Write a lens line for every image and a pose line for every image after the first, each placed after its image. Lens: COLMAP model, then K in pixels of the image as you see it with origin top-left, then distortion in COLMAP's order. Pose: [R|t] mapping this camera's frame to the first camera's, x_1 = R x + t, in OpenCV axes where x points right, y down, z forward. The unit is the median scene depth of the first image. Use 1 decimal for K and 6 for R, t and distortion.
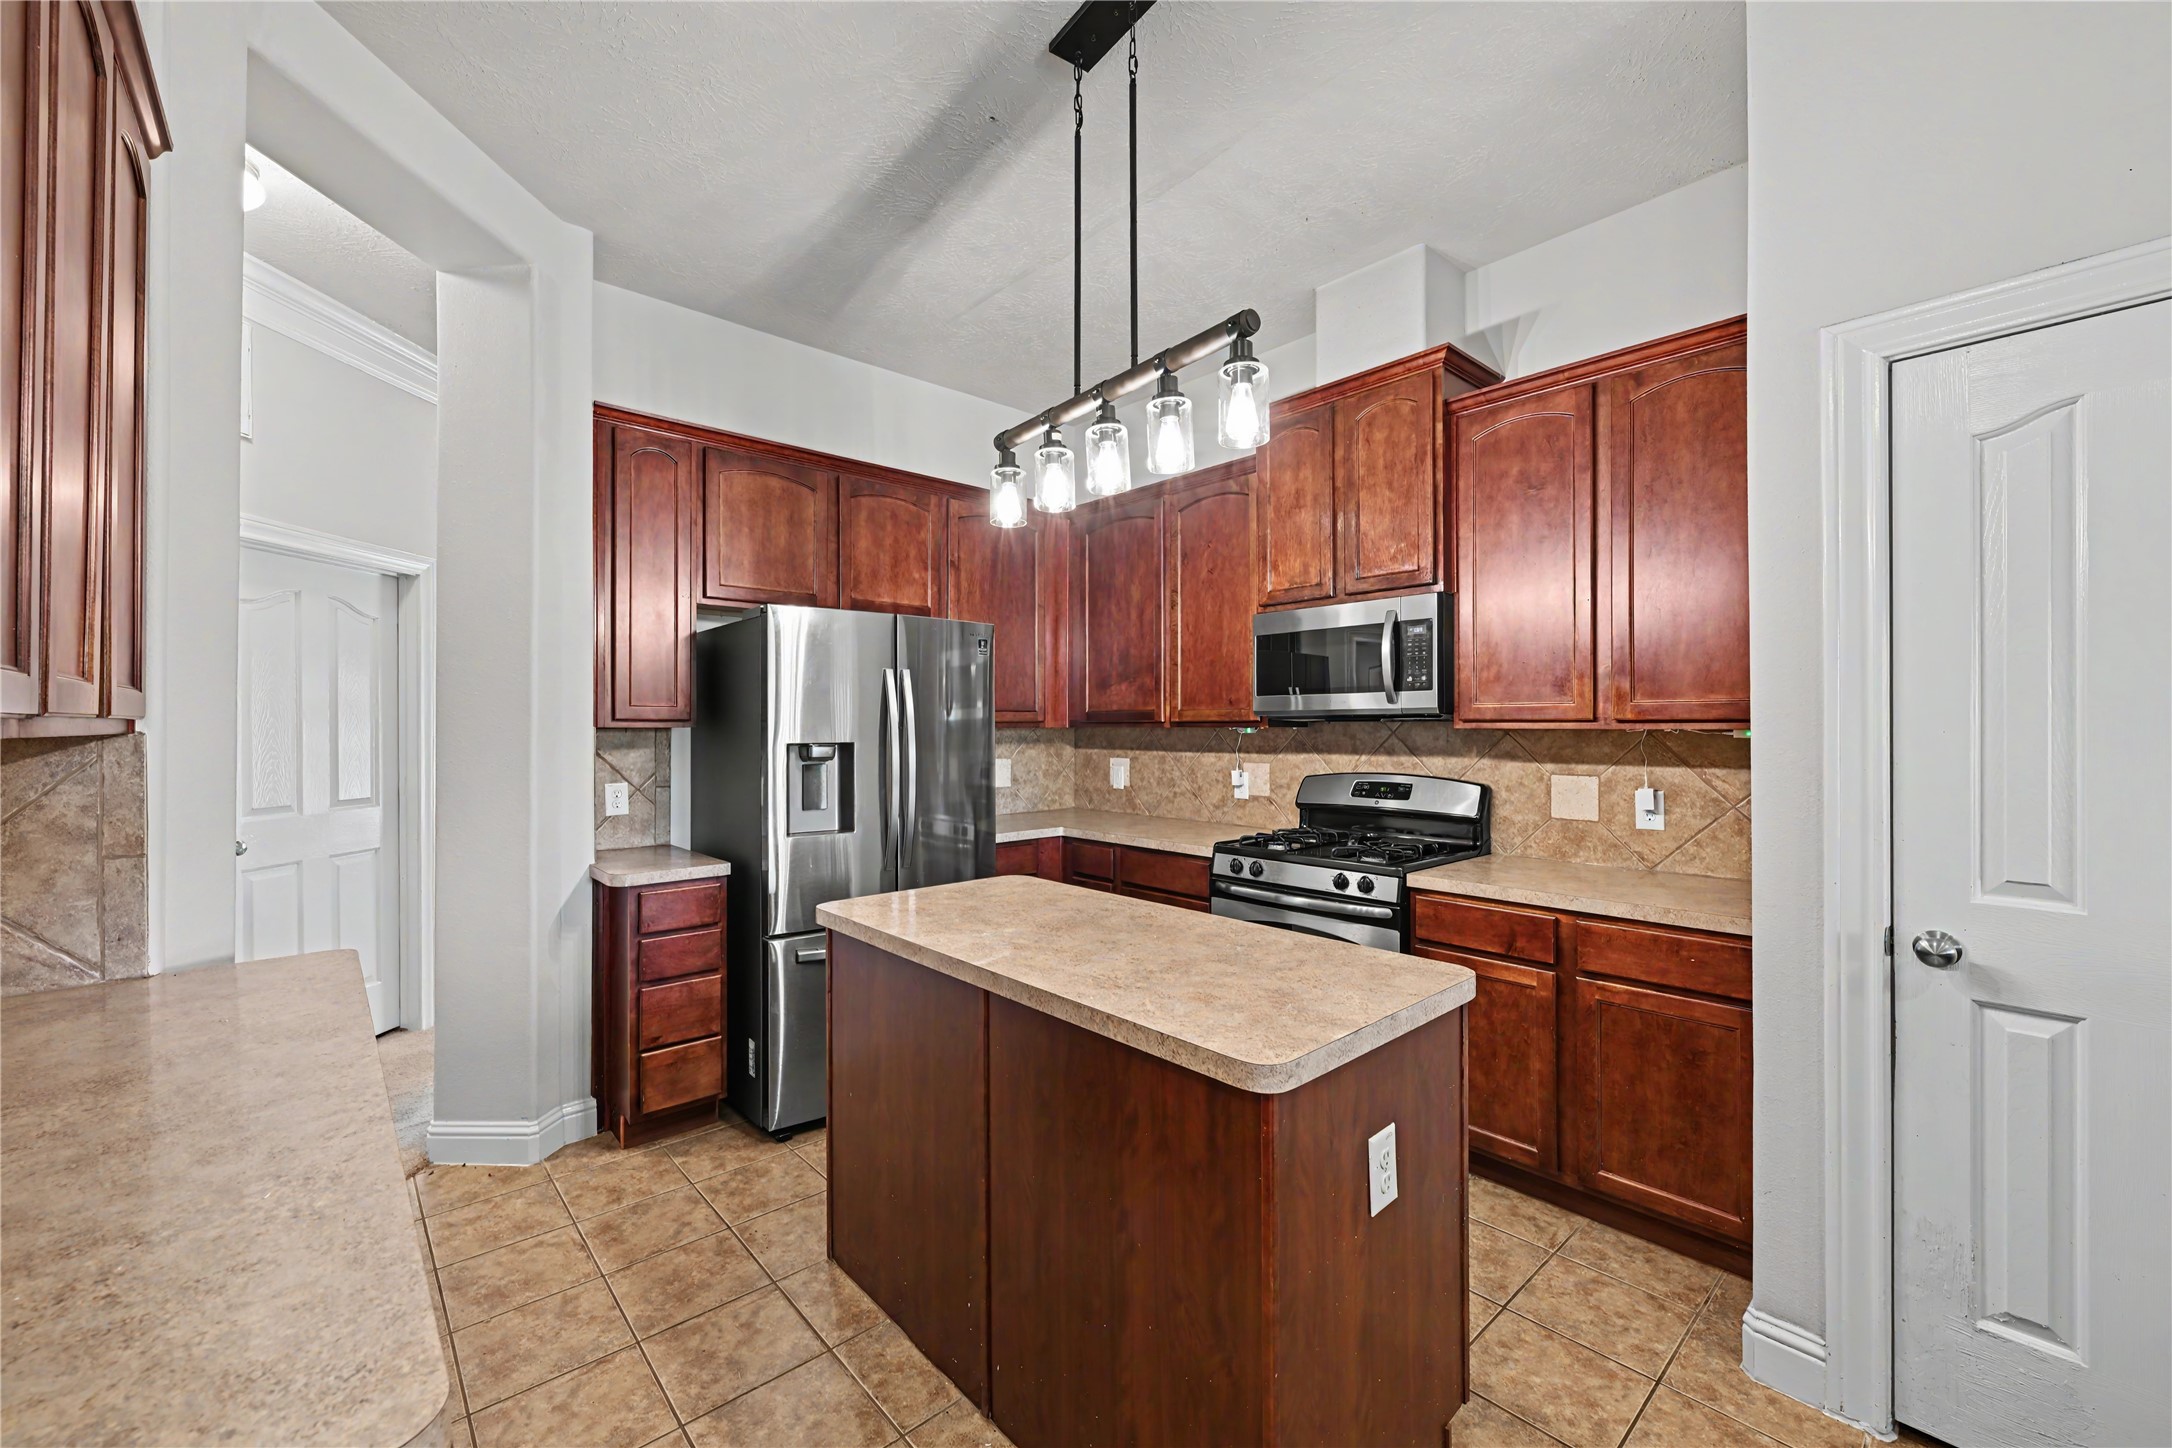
lens RADIAL K [[855.2, 0, 1078.3], [0, 855.2, 716.0], [0, 0, 1]] dist [-0.004687, -0.000178]
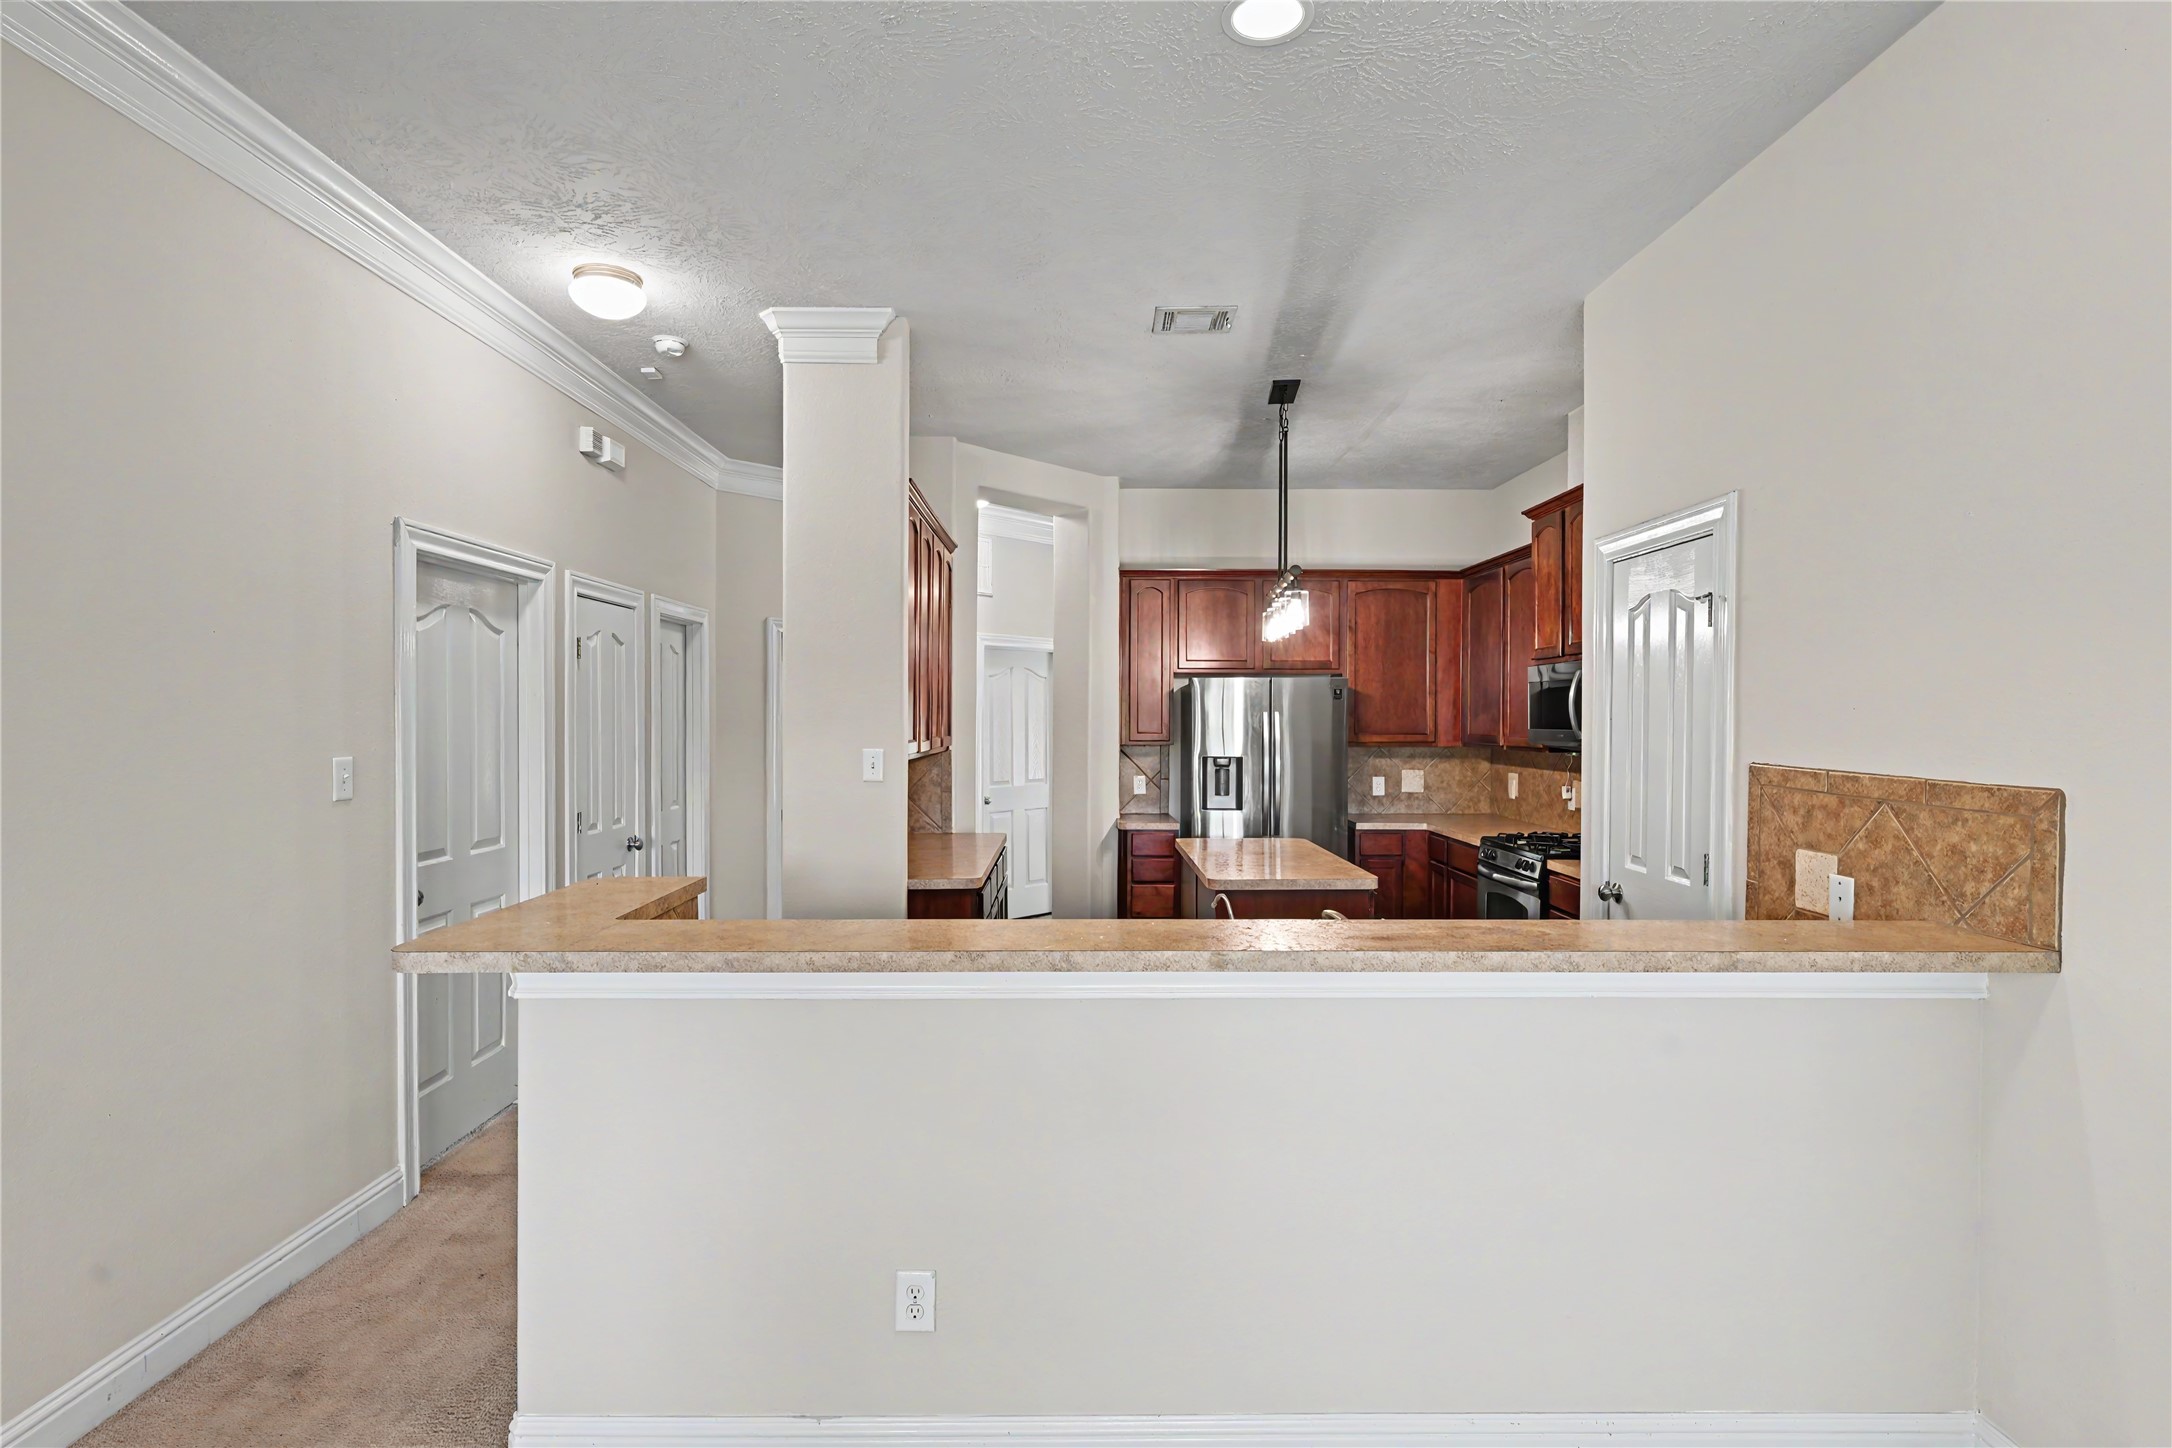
lens RADIAL K [[1079.1, 0, 1077.0], [0, 1079.1, 722.7], [0, 0, 1]] dist [-0.002162, -0.000005]
pose [[0.747963, 0.008571, -0.663685, 0.852750], [0.002309, 0.999877, 0.015515, -0.065494], [0.663736, -0.013138, 0.747851, -0.751216]]
